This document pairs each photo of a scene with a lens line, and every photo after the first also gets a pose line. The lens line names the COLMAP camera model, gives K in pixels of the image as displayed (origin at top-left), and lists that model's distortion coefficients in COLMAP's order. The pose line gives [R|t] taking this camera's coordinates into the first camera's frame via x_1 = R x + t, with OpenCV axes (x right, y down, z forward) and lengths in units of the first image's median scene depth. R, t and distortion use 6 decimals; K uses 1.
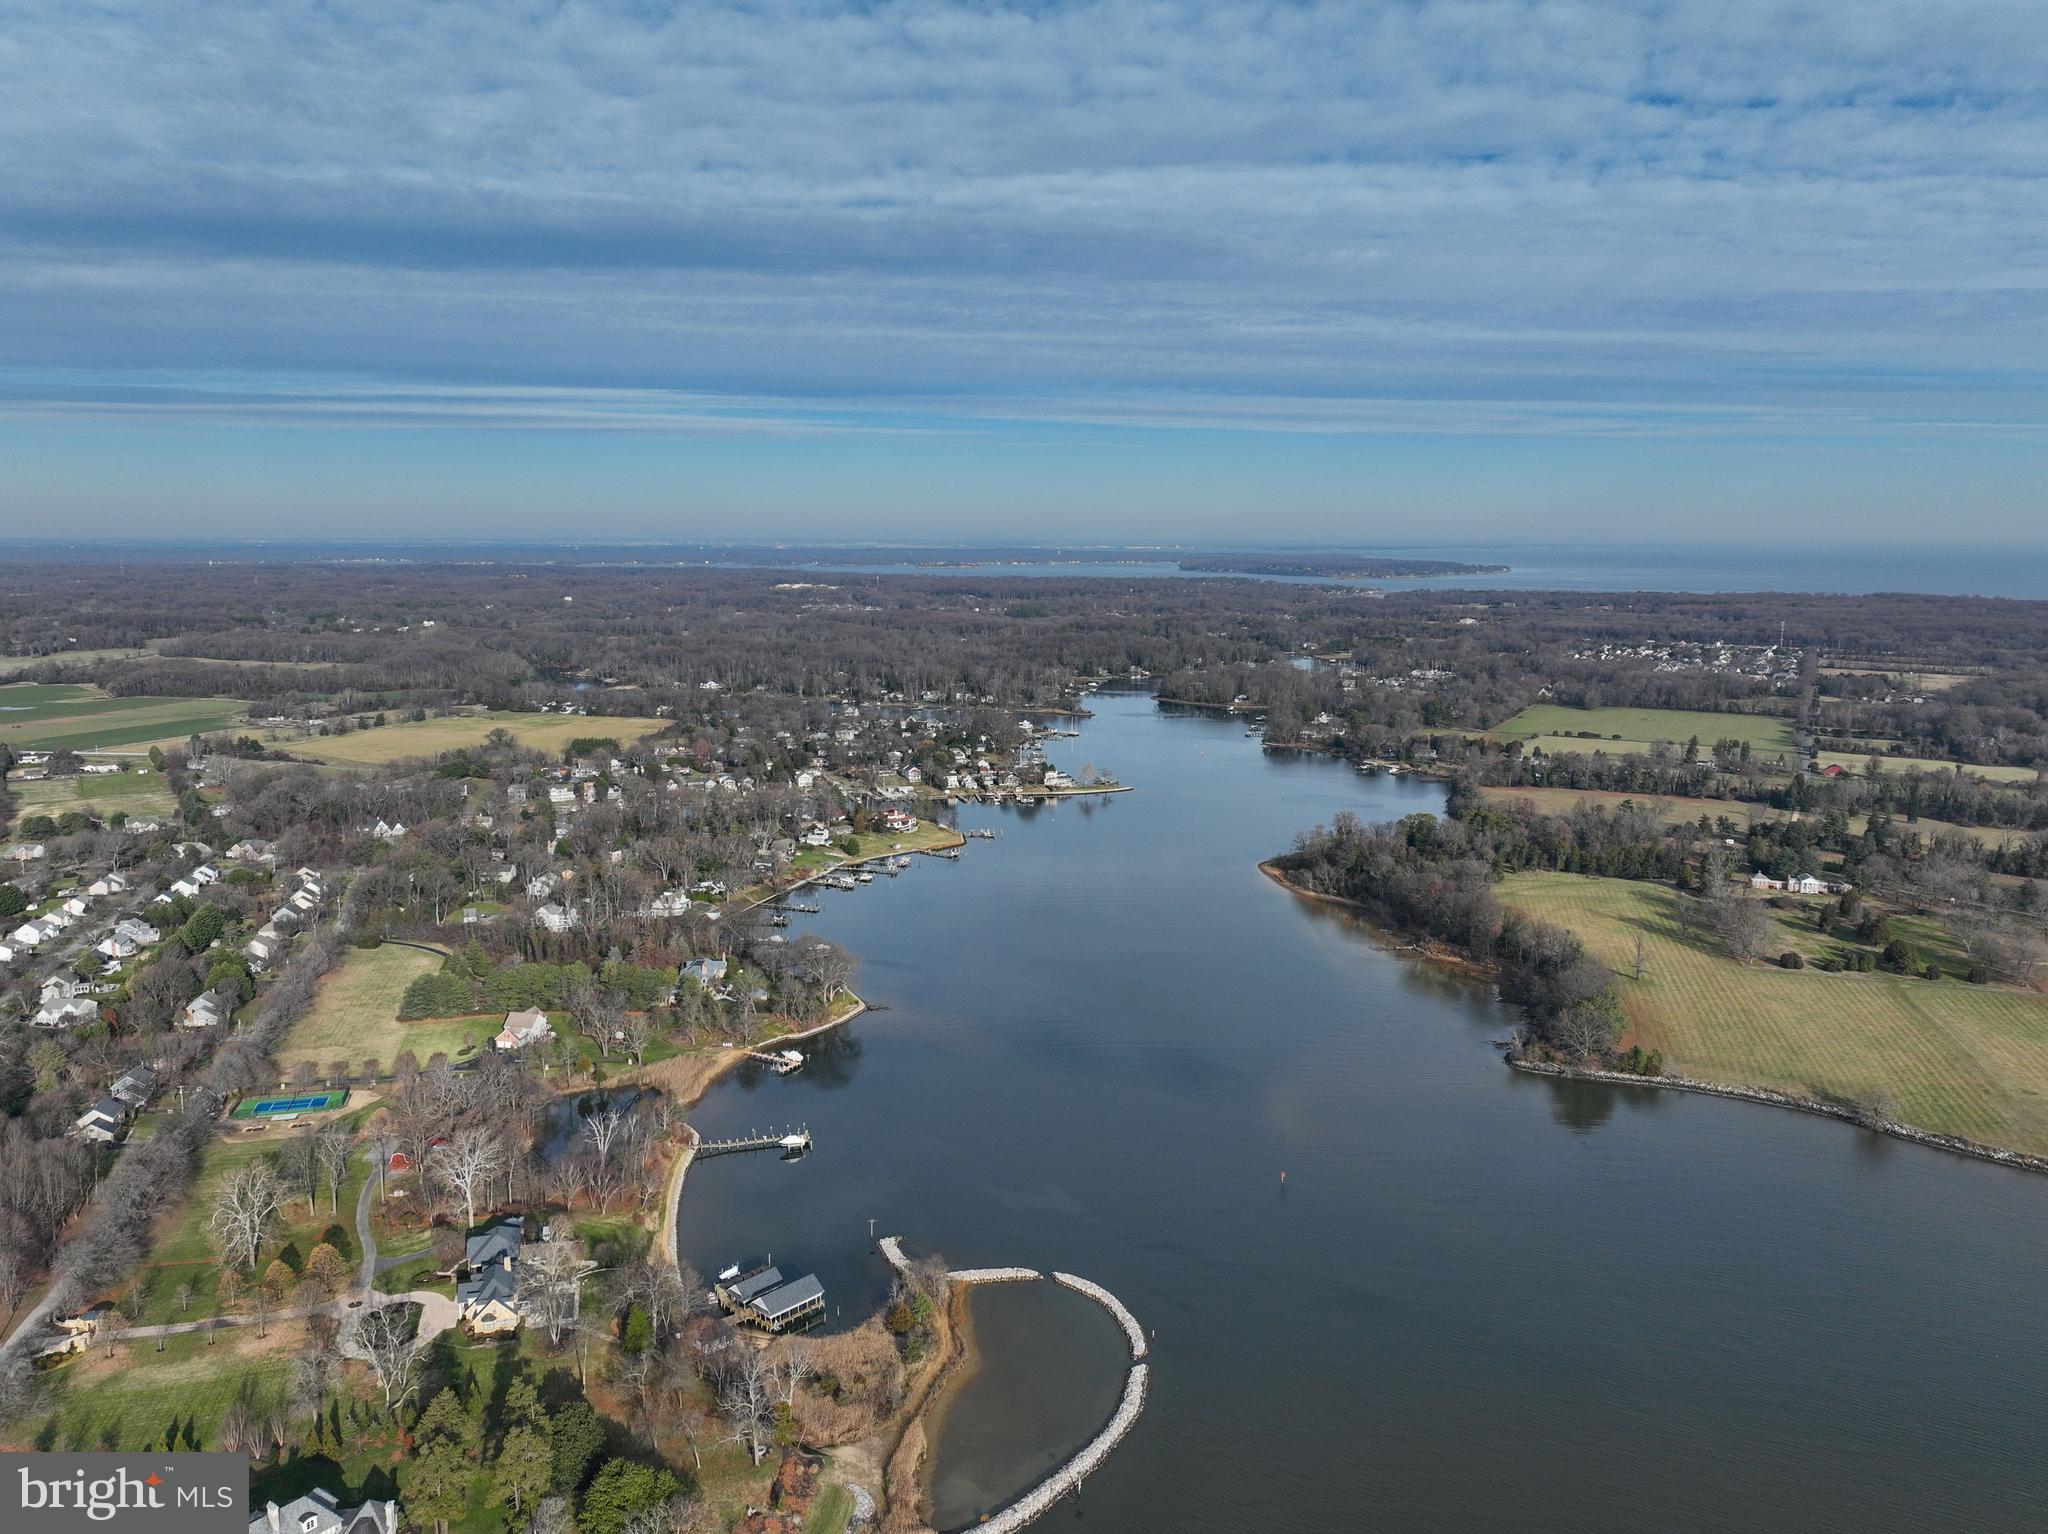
lens RADIAL K [[1436.5, 0, 1023.7], [0, 1436.5, 565.4], [0, 0, 1]] dist [0.000792, -0.000460]
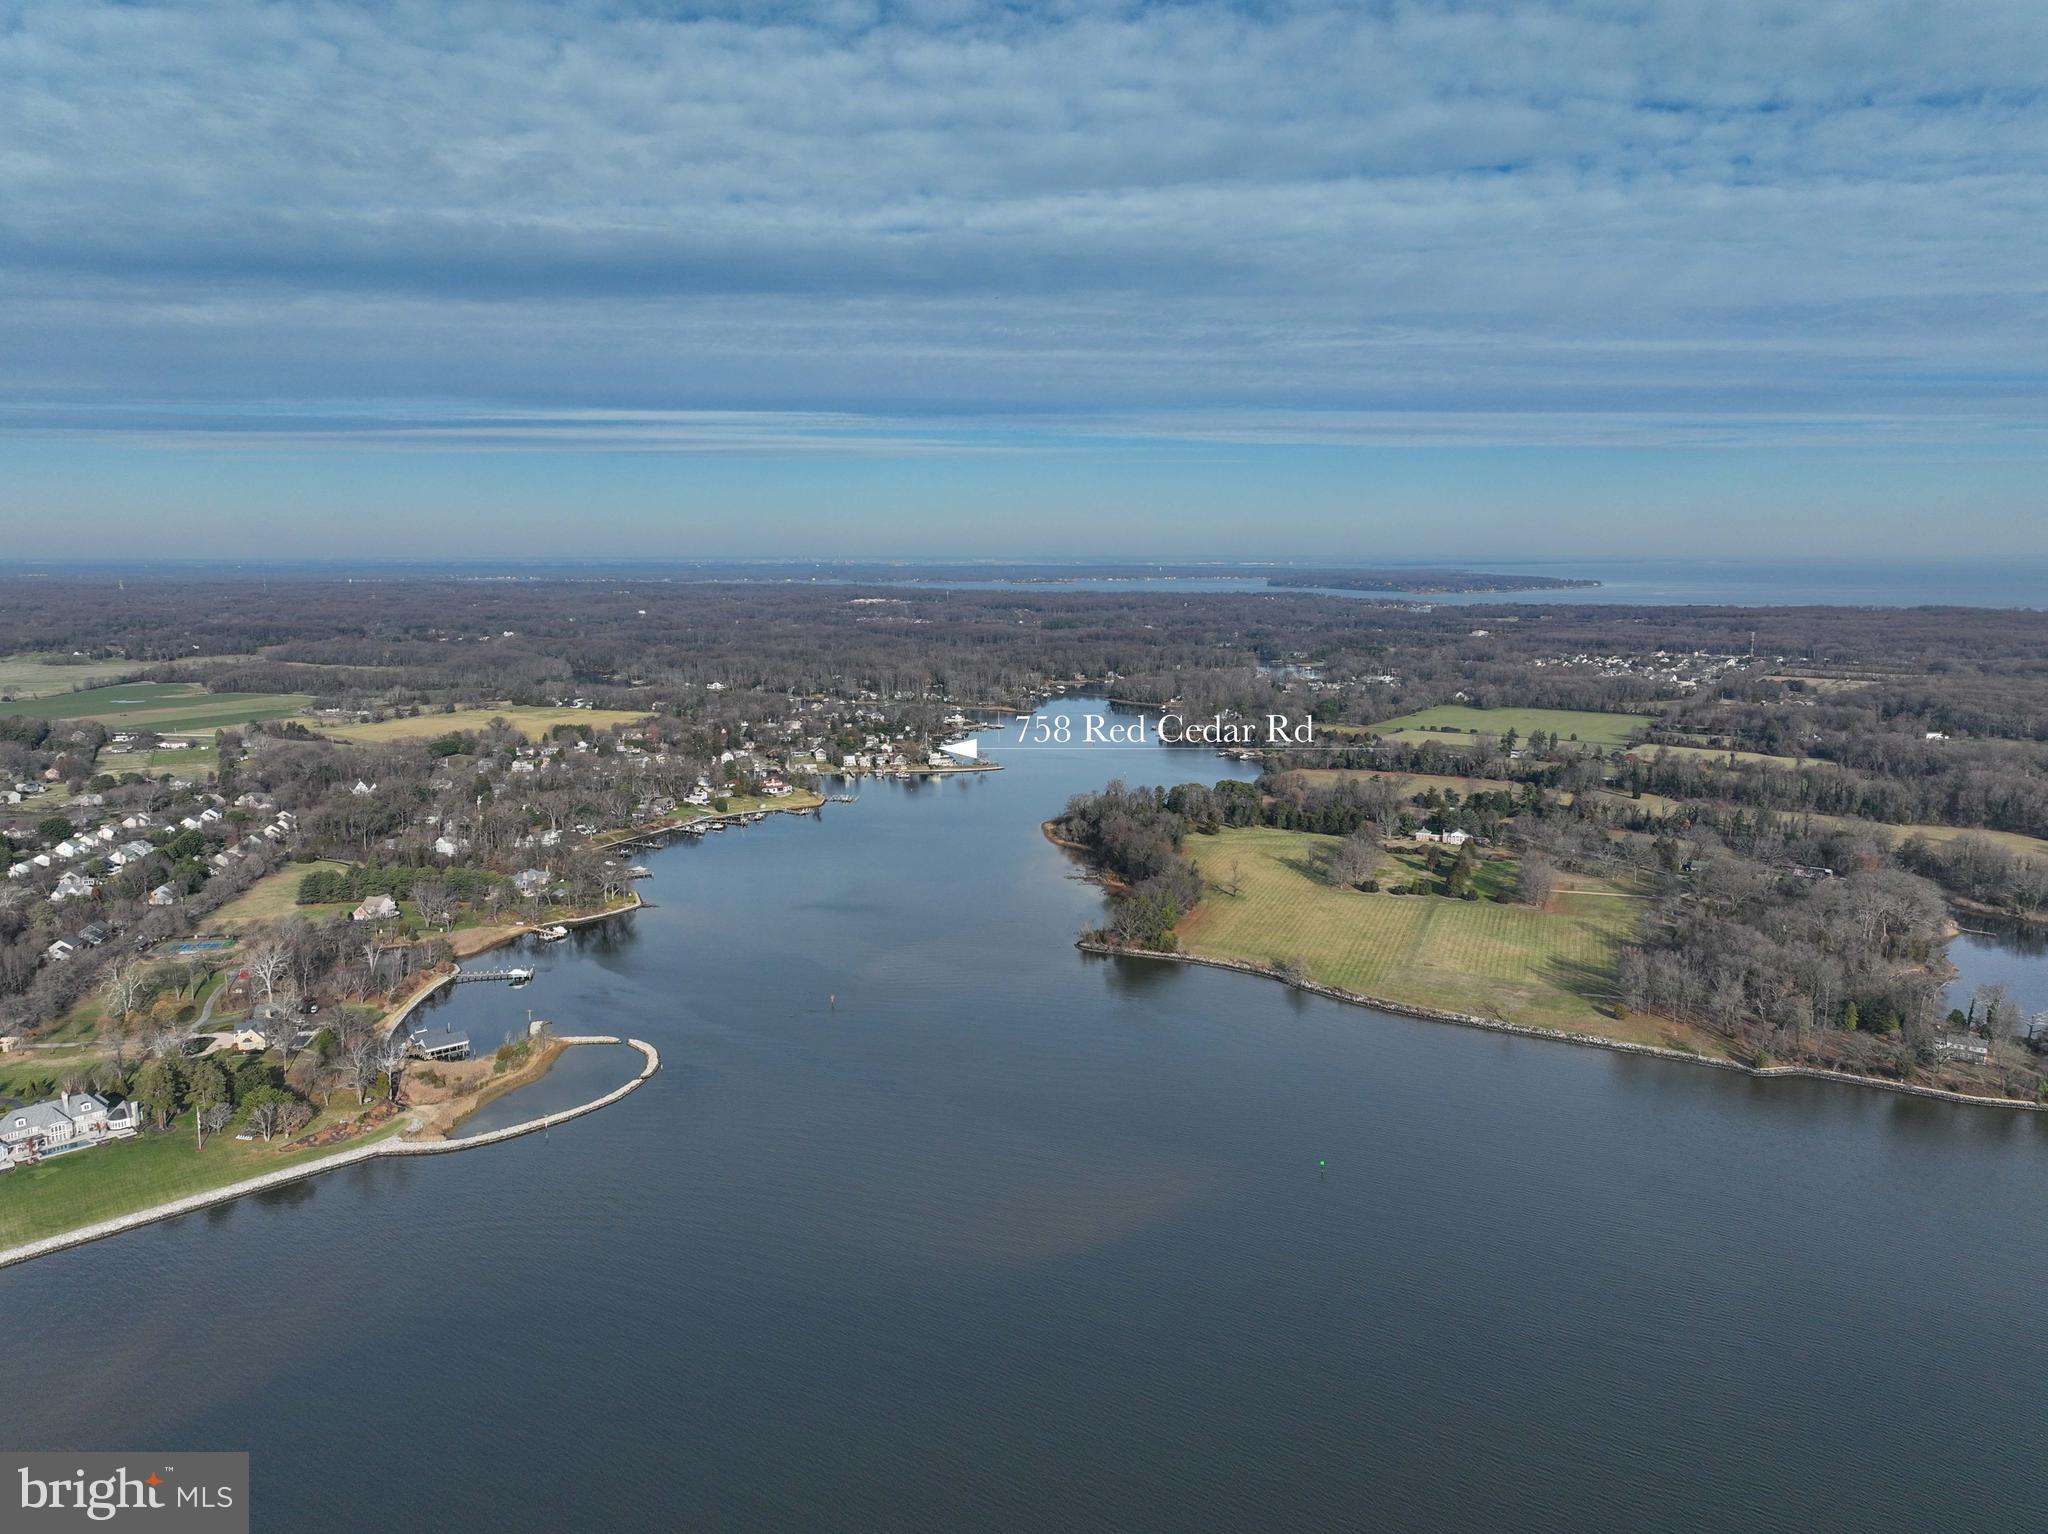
lens RADIAL K [[1405.0, 0, 1024.0], [0, 1405.0, 767.0], [0, 0, 1]] dist [-0.006330, 0.003437]
pose [[0.996630, 0.008466, -0.081596, 0.090697], [0.002254, 0.991459, 0.130399, 0.002429], [0.082003, -0.130143, 0.988098, -0.064330]]
